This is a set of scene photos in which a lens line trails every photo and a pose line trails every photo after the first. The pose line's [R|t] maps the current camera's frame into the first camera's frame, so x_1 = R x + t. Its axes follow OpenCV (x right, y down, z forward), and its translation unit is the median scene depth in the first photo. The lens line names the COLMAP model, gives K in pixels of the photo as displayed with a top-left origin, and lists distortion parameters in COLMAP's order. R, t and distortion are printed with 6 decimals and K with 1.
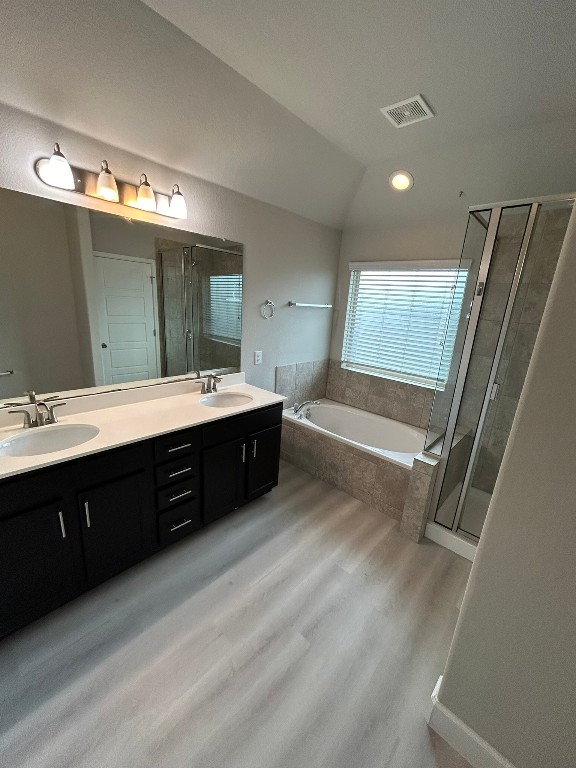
lens RADIAL K [[309.8, 0, 290.5], [0, 309.8, 383.1], [0, 0, 1]] dist [-0.000563, 0.000916]
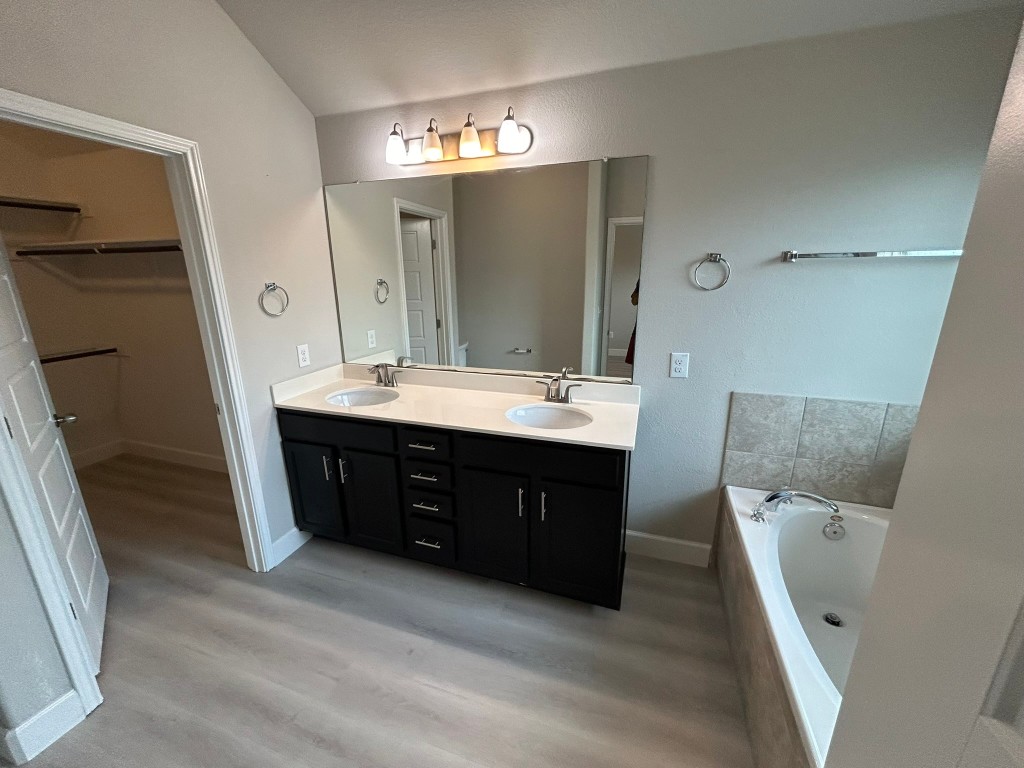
lens RADIAL K [[422.3, 0, 508.3], [0, 422.3, 373.5], [0, 0, 1]] dist [0.014907, 0.000240]
pose [[0.391170, 0.176077, -0.903318, 0.512014], [-0.188607, 0.976032, 0.108577, -0.109281], [0.900785, 0.127900, 0.415004, 0.527315]]
